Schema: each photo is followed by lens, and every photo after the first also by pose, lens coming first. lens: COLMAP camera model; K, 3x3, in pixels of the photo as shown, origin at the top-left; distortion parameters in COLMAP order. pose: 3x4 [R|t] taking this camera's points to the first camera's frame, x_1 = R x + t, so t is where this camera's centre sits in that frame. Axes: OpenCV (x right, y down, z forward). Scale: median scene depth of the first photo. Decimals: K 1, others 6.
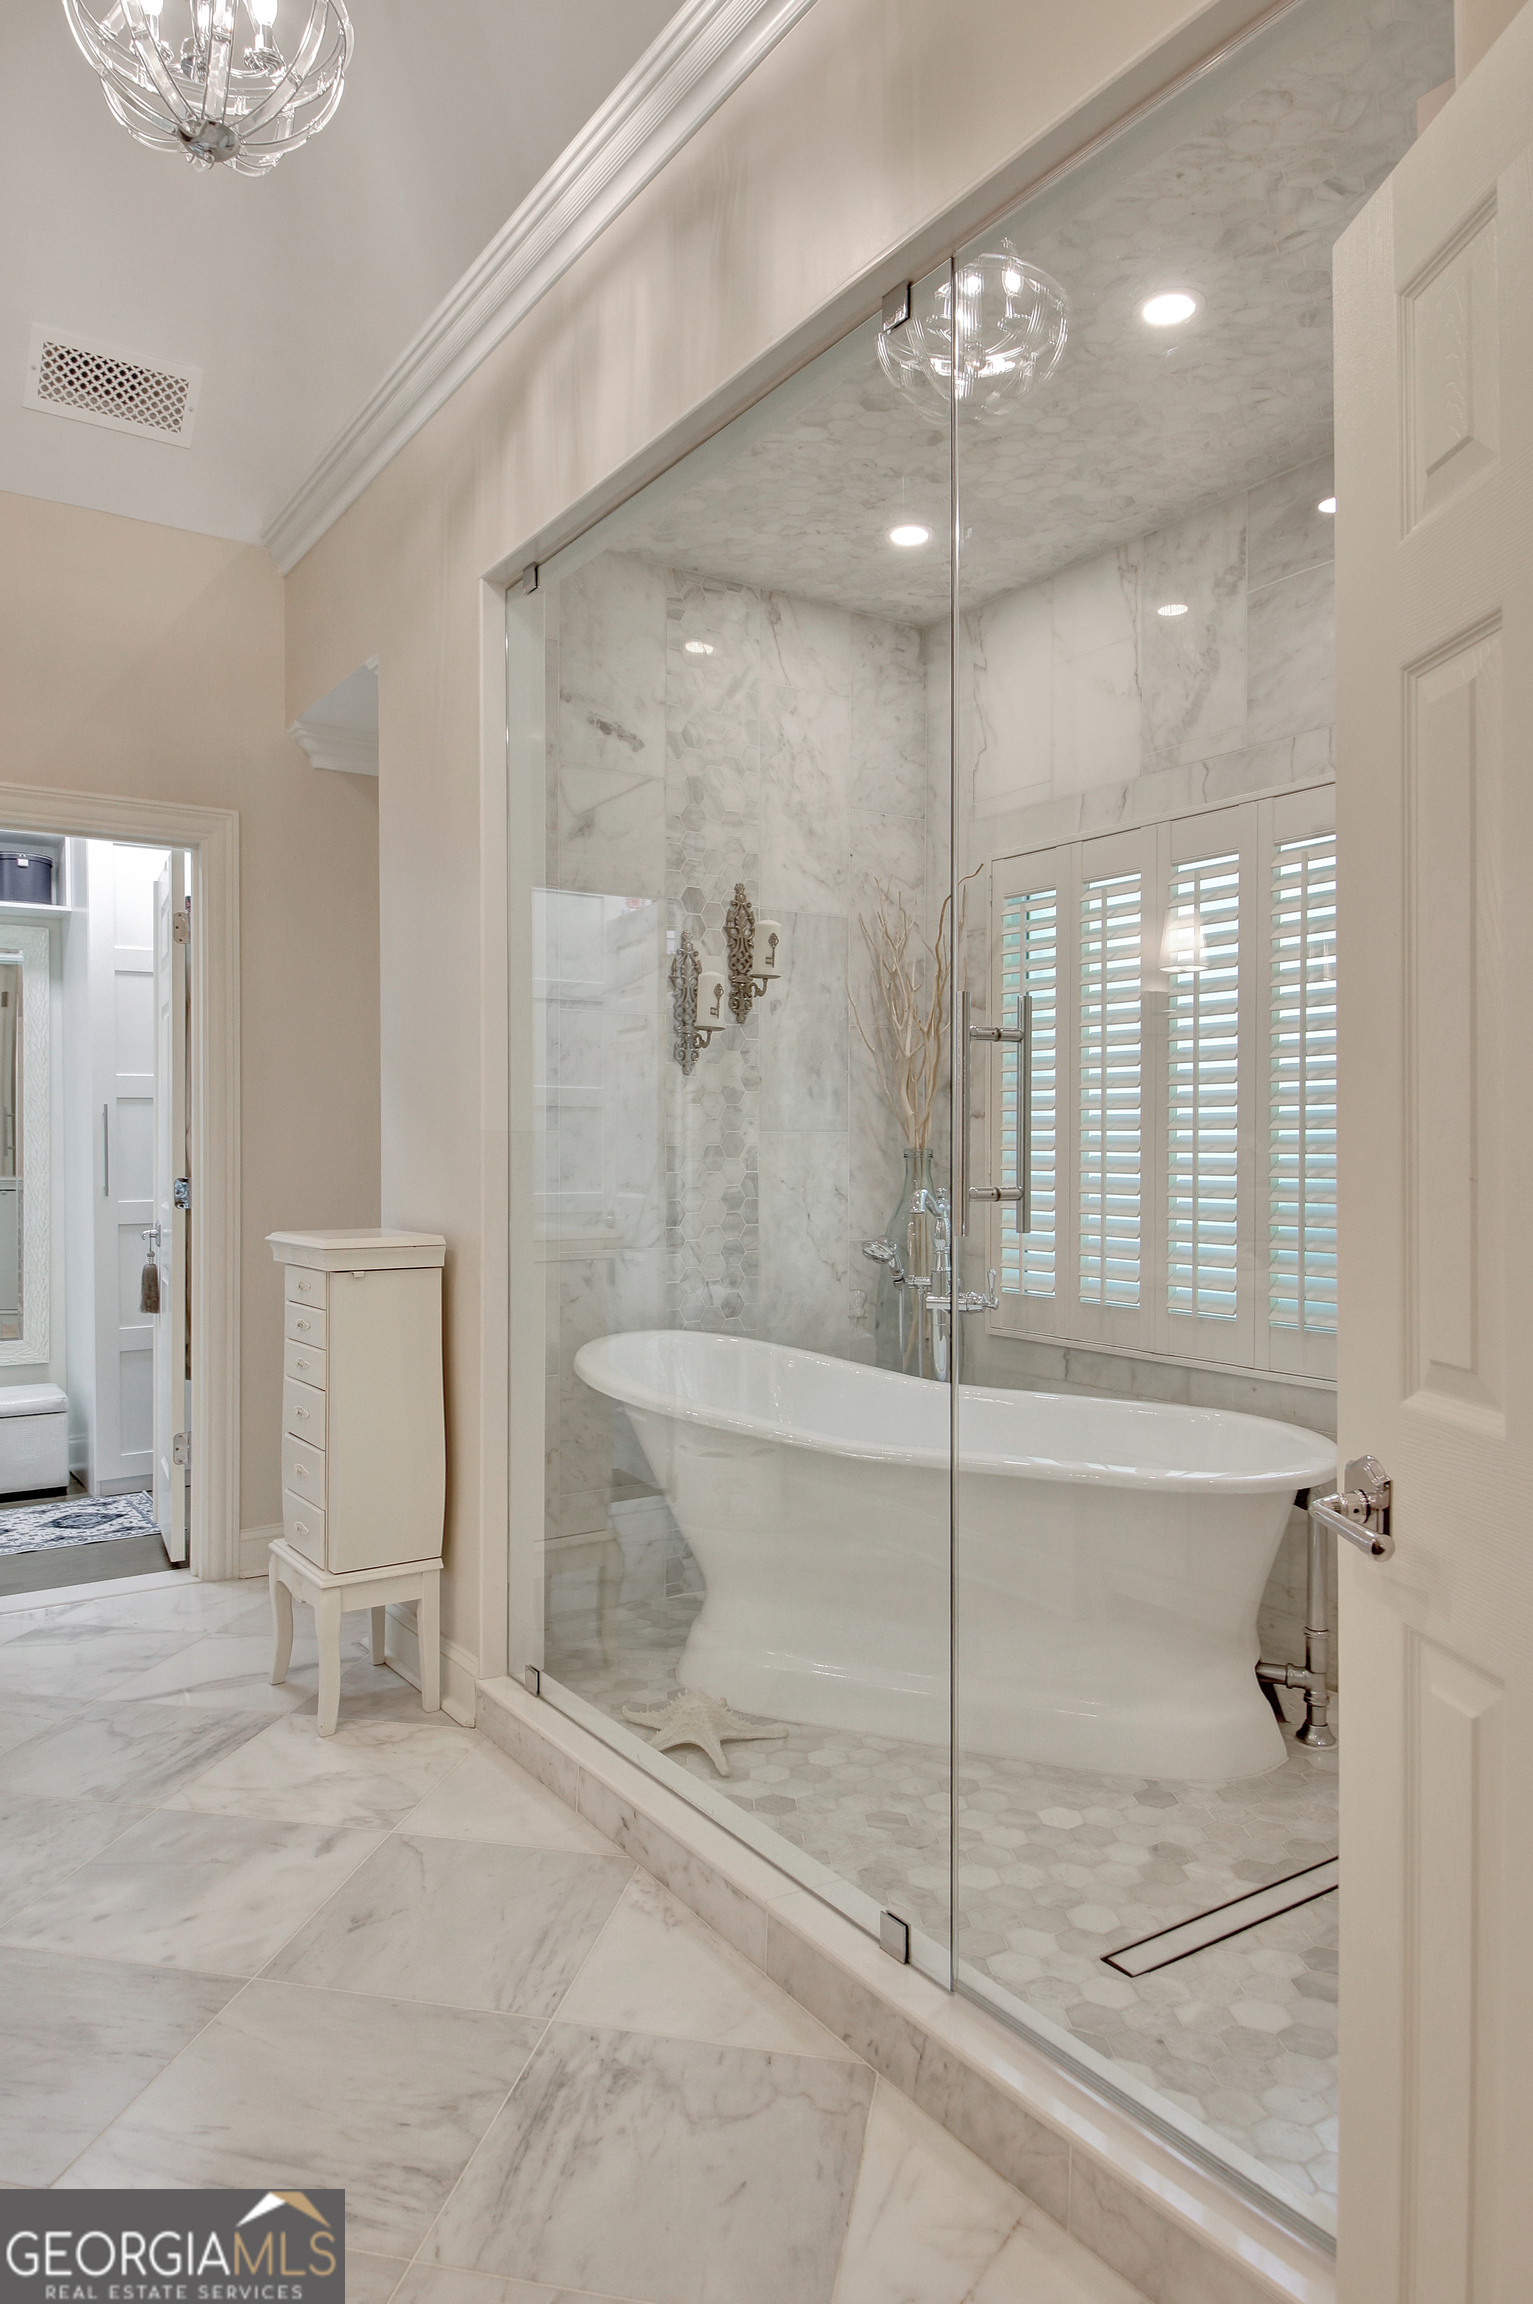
lens RADIAL K [[1409.3, 0, 766.5], [0, 1409.3, 1152.0], [0, 0, 1]] dist [0.000350, -0.045408]
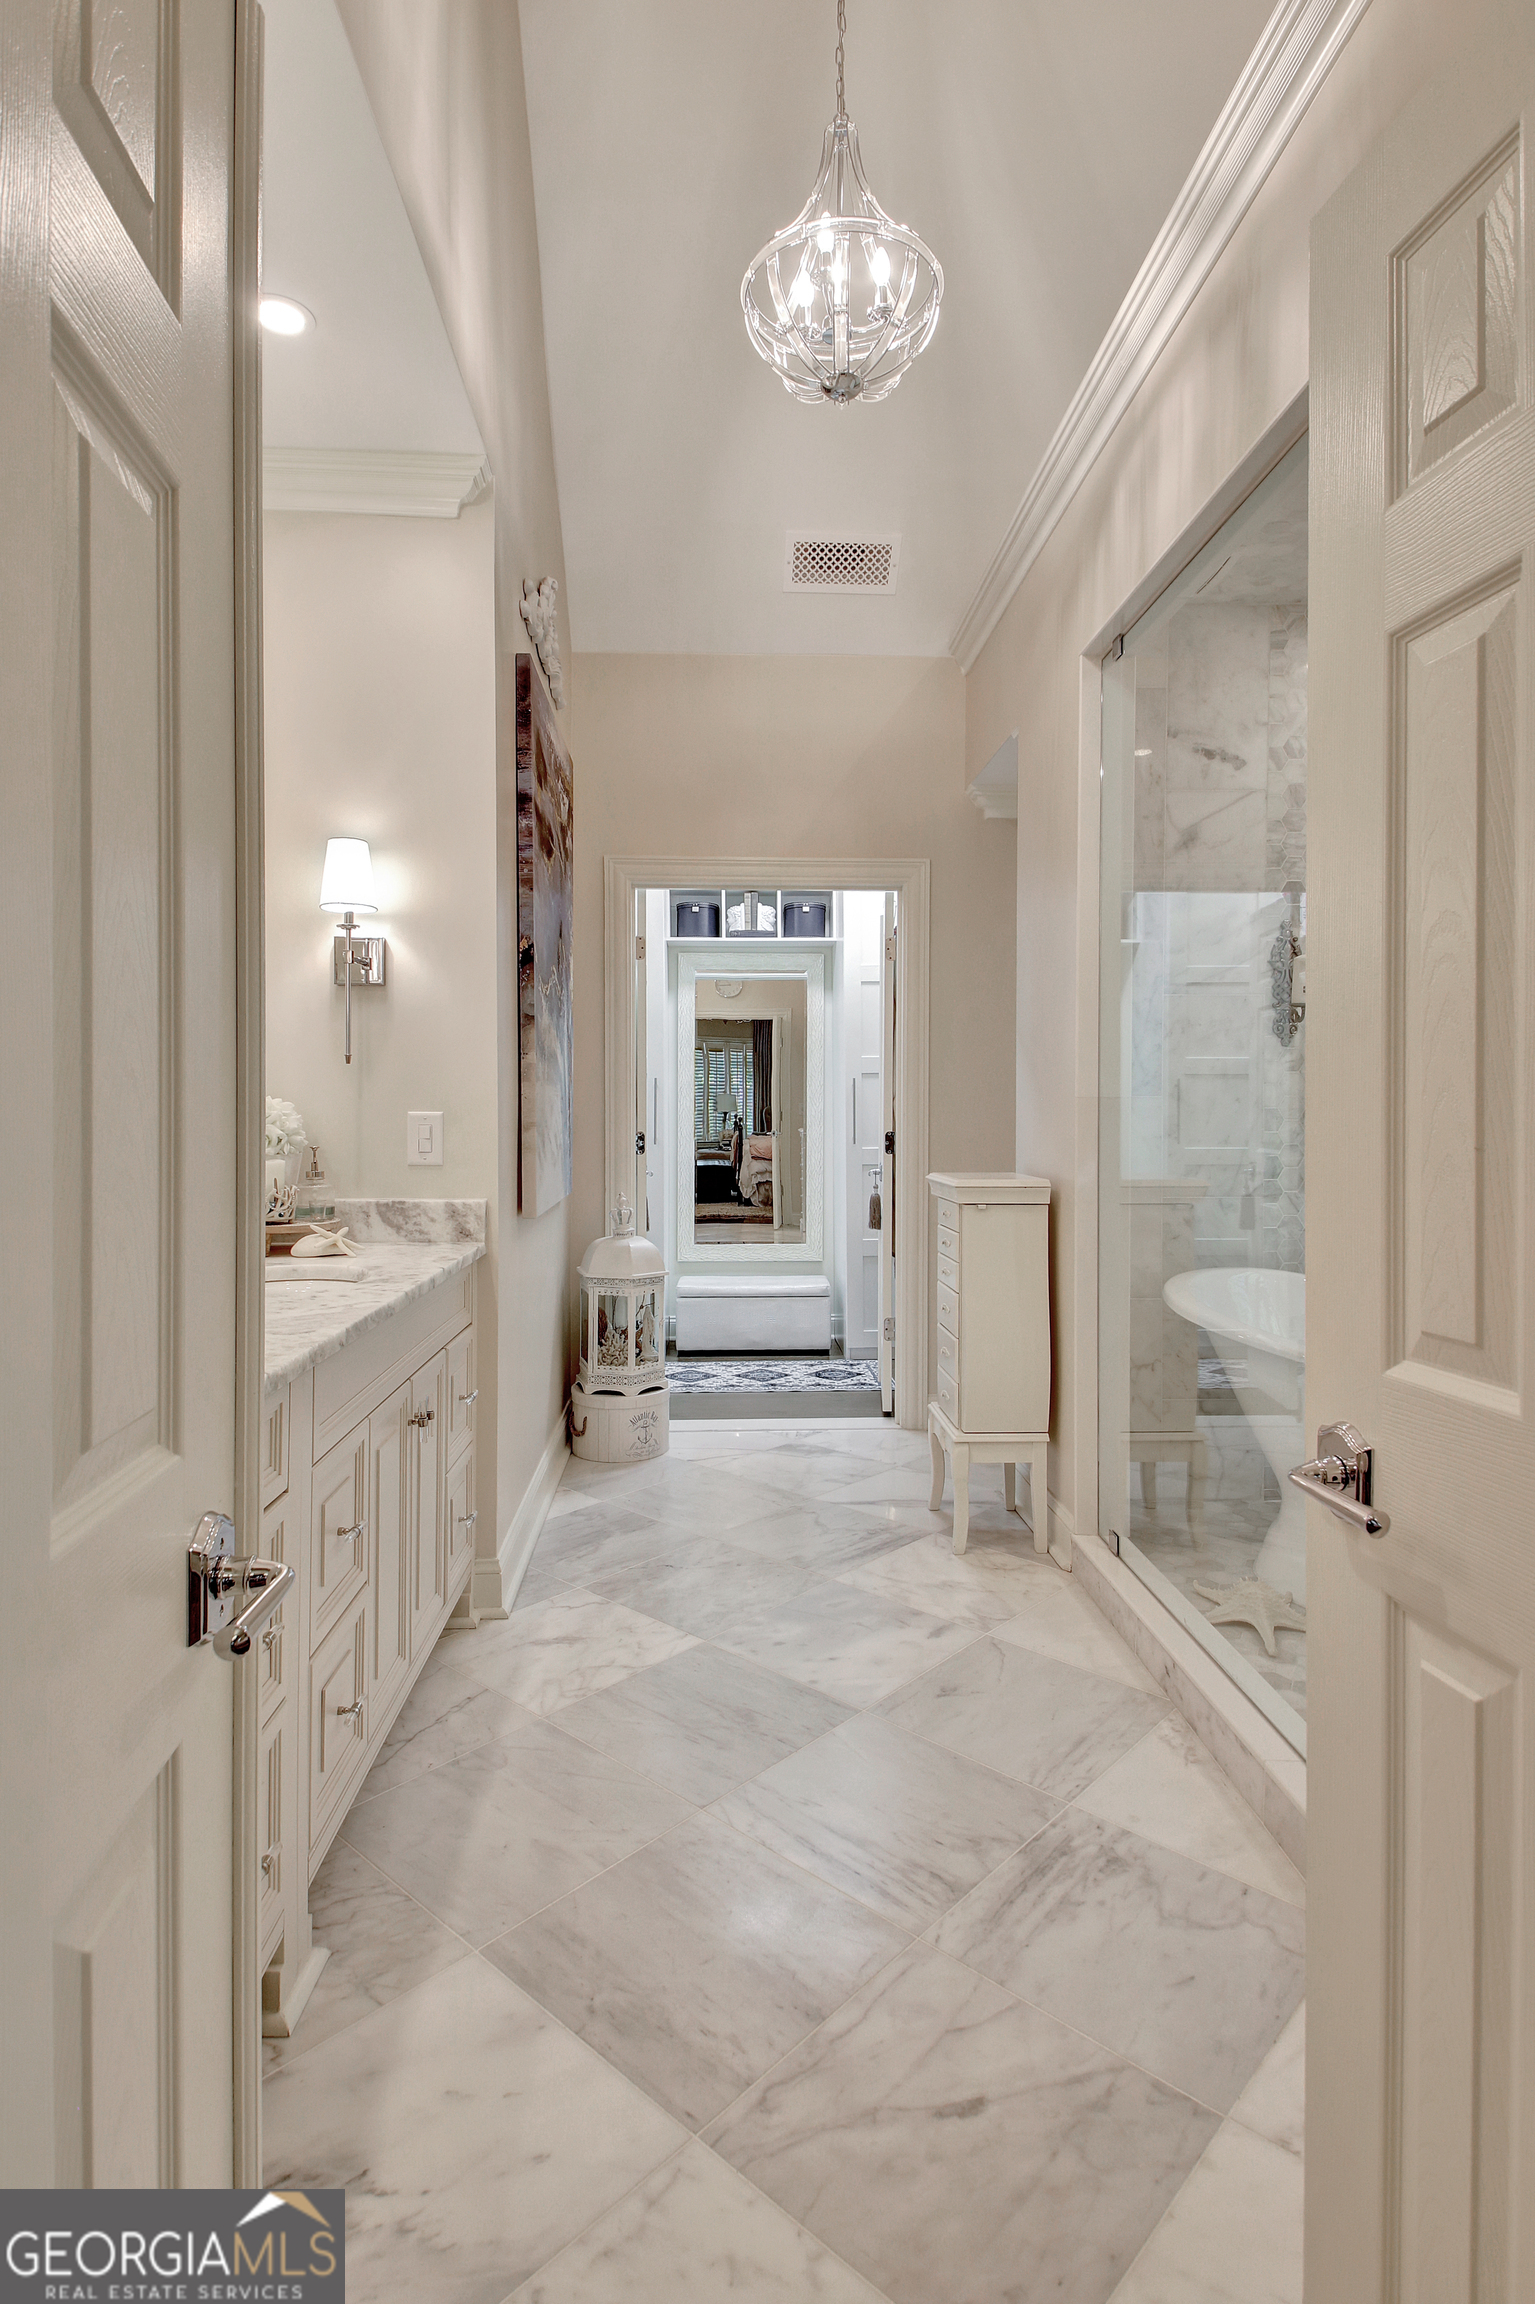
lens RADIAL K [[1142.3, 0, 765.3], [0, 1142.3, 1119.1], [0, 0, 1]] dist [-0.015050, -0.024780]
pose [[0.844119, 0.004393, -0.536138, 0.106078], [0.000049, 0.999966, 0.008270, -0.004884], [0.536156, -0.007007, 0.844090, -0.003649]]
